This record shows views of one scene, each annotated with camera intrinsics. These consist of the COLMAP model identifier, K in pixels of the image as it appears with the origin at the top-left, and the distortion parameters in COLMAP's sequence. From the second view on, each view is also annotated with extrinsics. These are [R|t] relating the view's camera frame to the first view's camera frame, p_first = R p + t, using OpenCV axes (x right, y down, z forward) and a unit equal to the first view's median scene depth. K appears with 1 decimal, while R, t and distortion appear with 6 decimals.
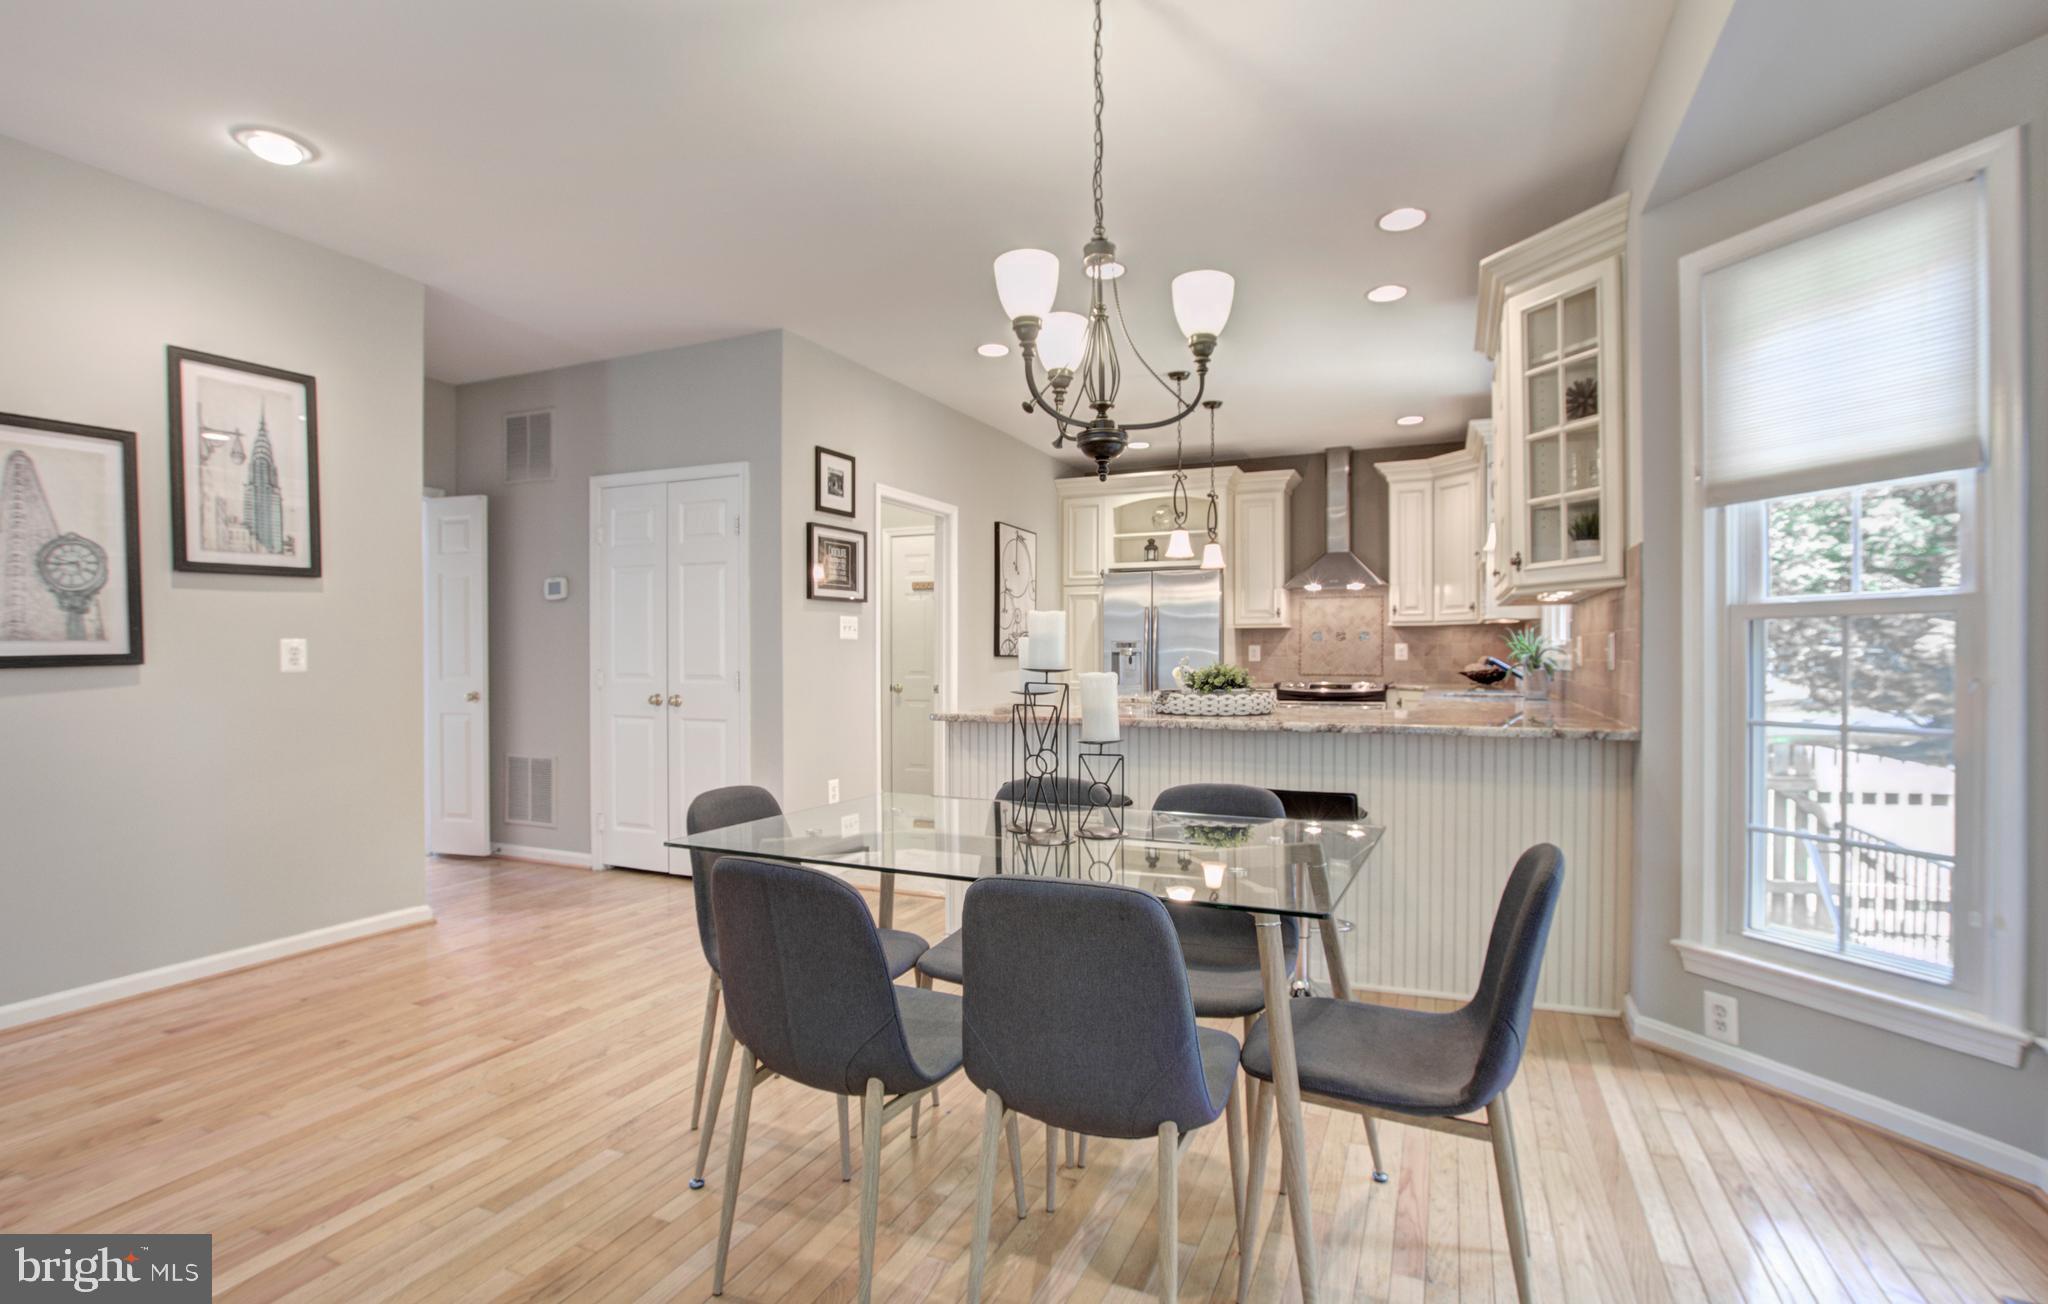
lens RADIAL K [[943.5, 0, 1044.7], [0, 943.5, 642.0], [0, 0, 1]] dist [-0.018342, -0.000110]
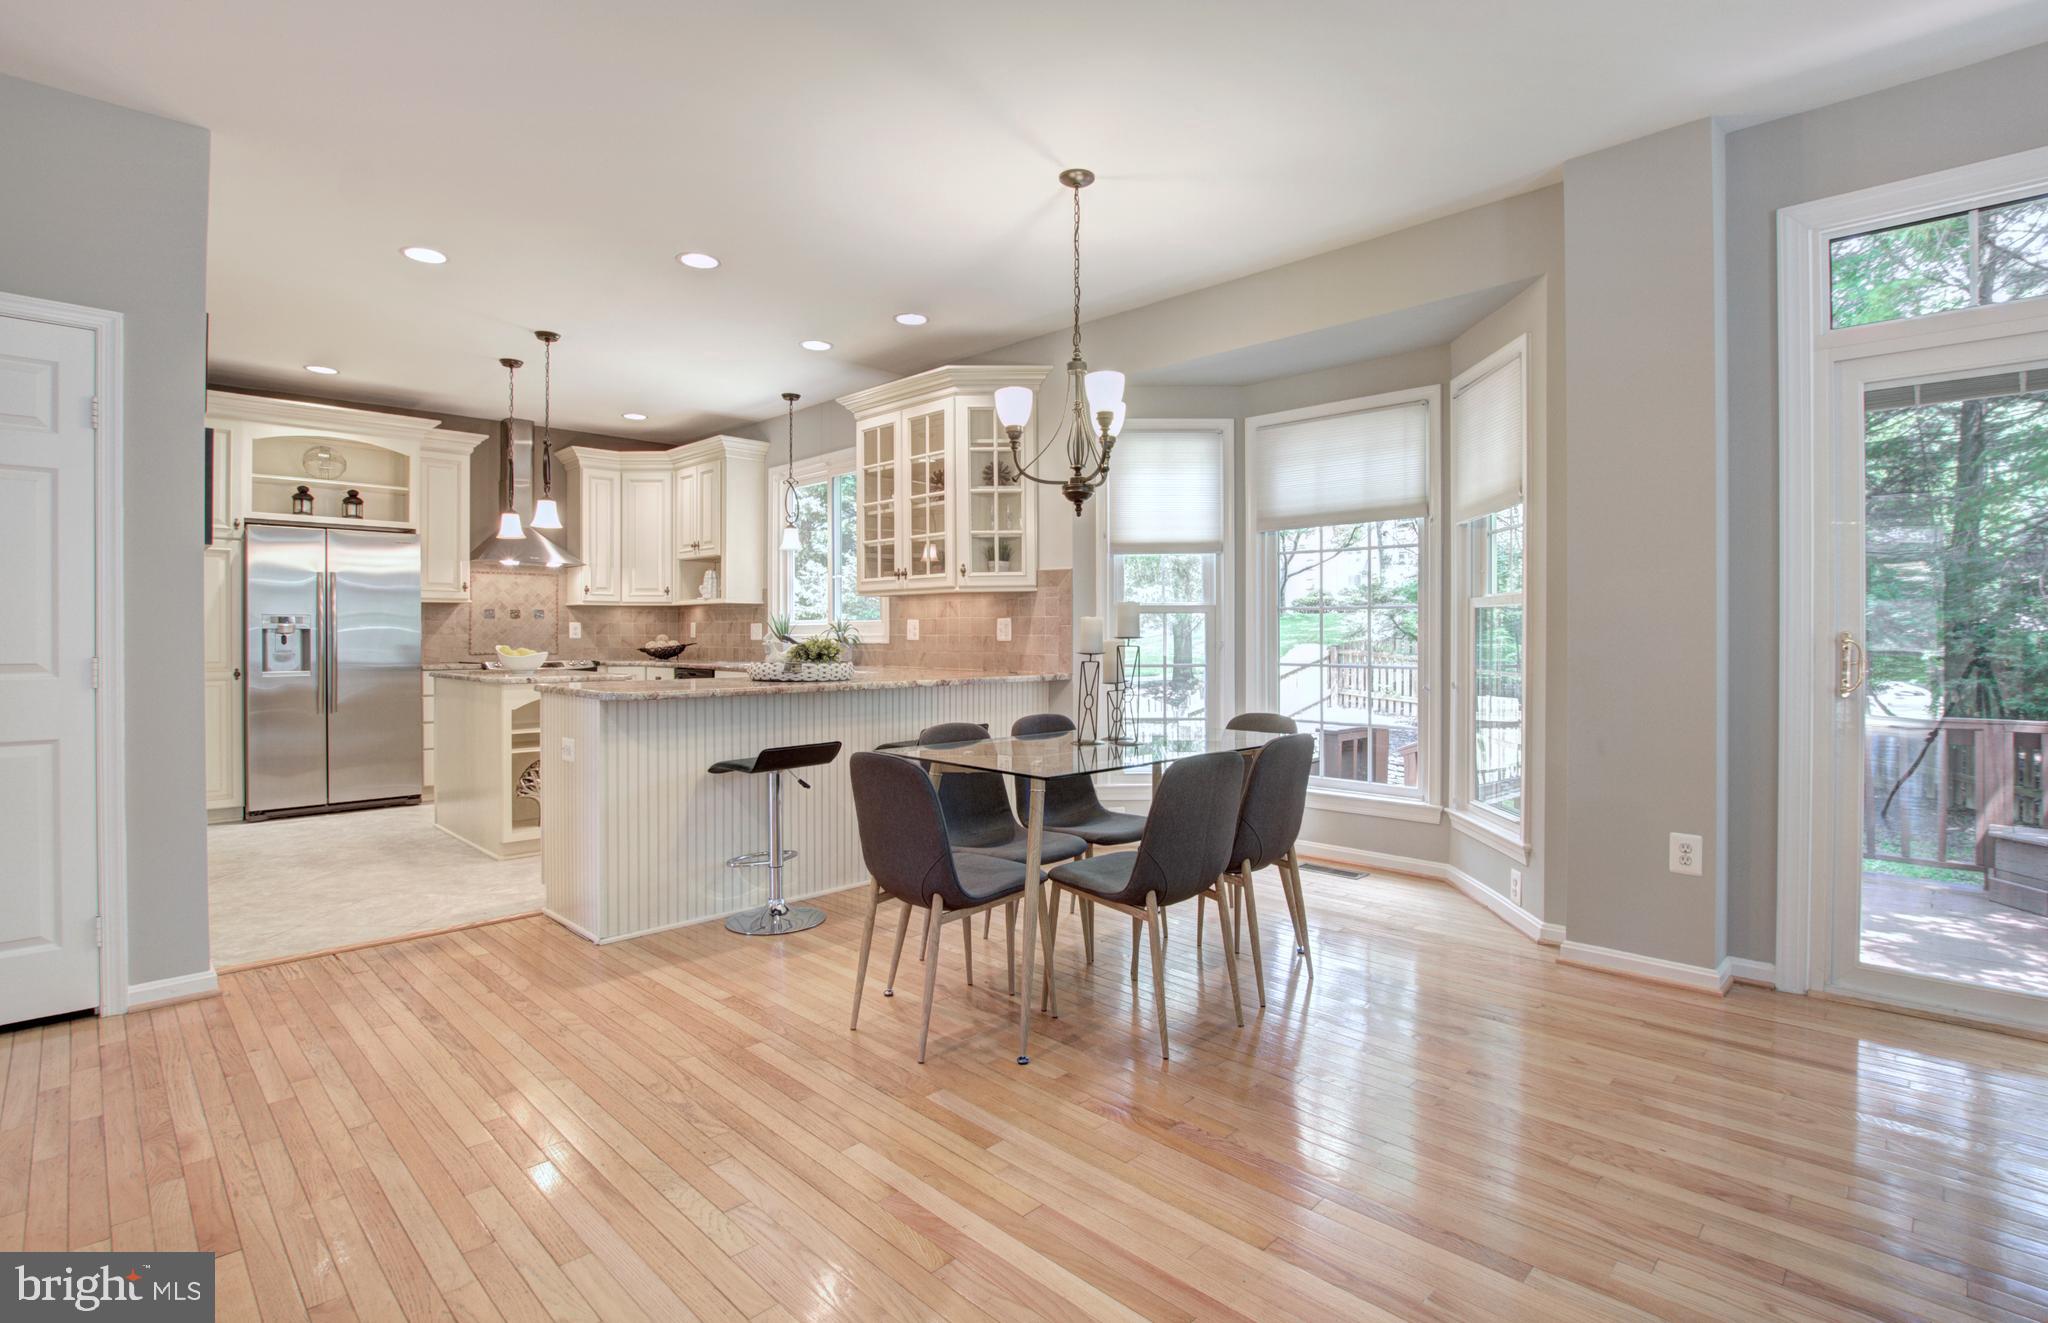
lens RADIAL K [[969.6, 0, 1027.3], [0, 969.6, 617.8], [0, 0, 1]] dist [-0.024928, -0.000609]
pose [[0.373407, 0.014905, 0.927548, -0.448332], [-0.010453, 0.999875, -0.011859, 0.004745], [-0.927609, -0.005267, 0.373517, 0.152669]]
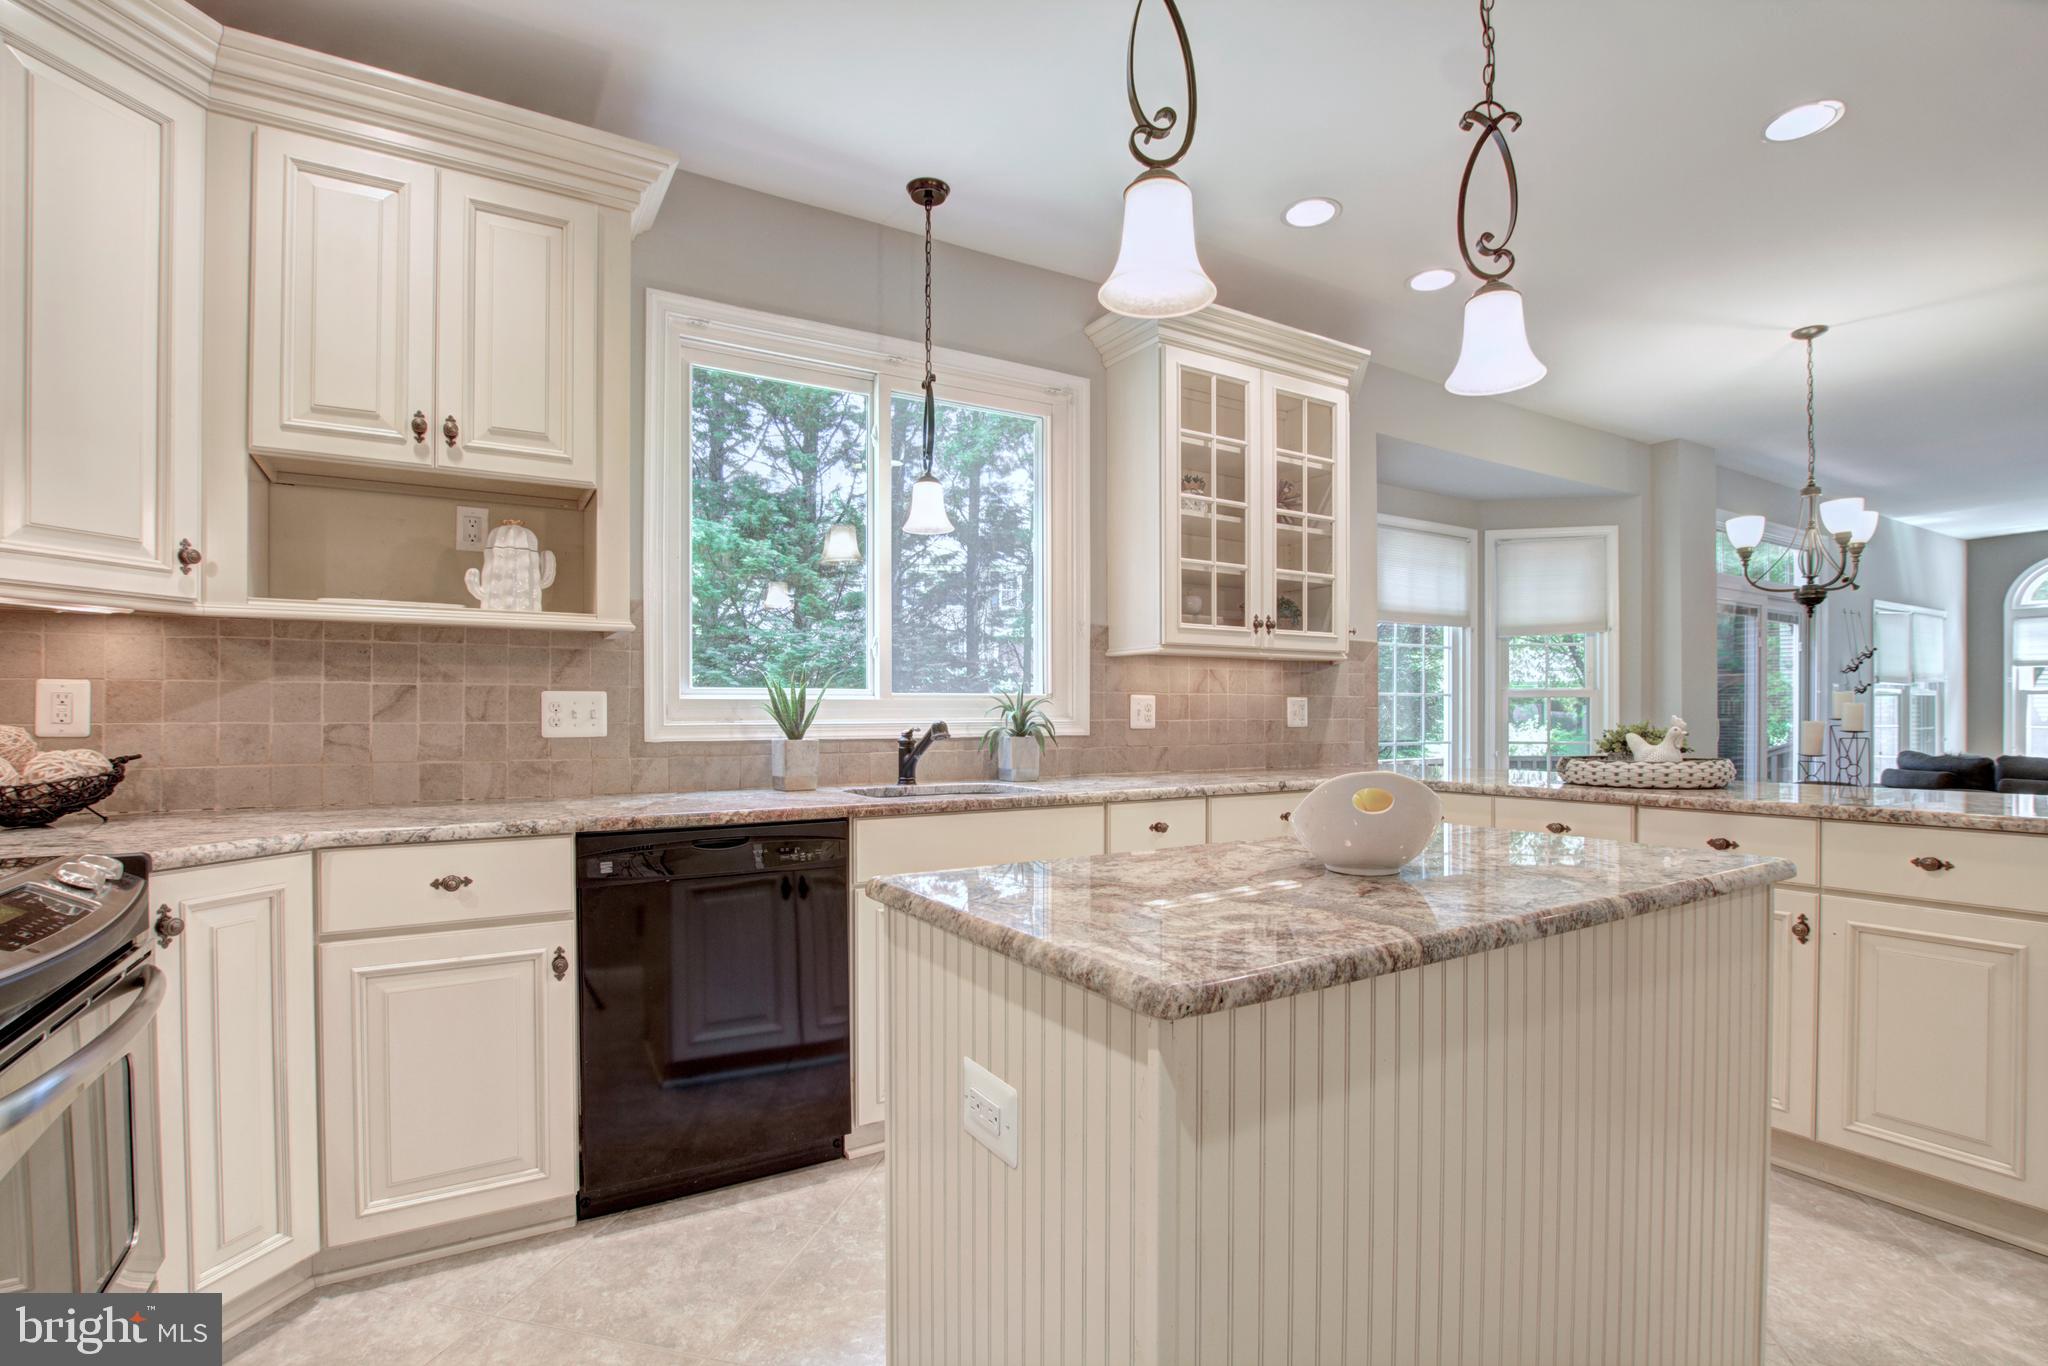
lens RADIAL K [[980.0, 0, 1048.2], [0, 980.0, 726.9], [0, 0, 1]] dist [-0.026222, -0.000993]
pose [[-0.818004, -0.002487, 0.575208, 0.059884], [-0.002863, 0.999996, 0.000253, 0.014952], [-0.575206, -0.001440, -0.818007, 1.059614]]
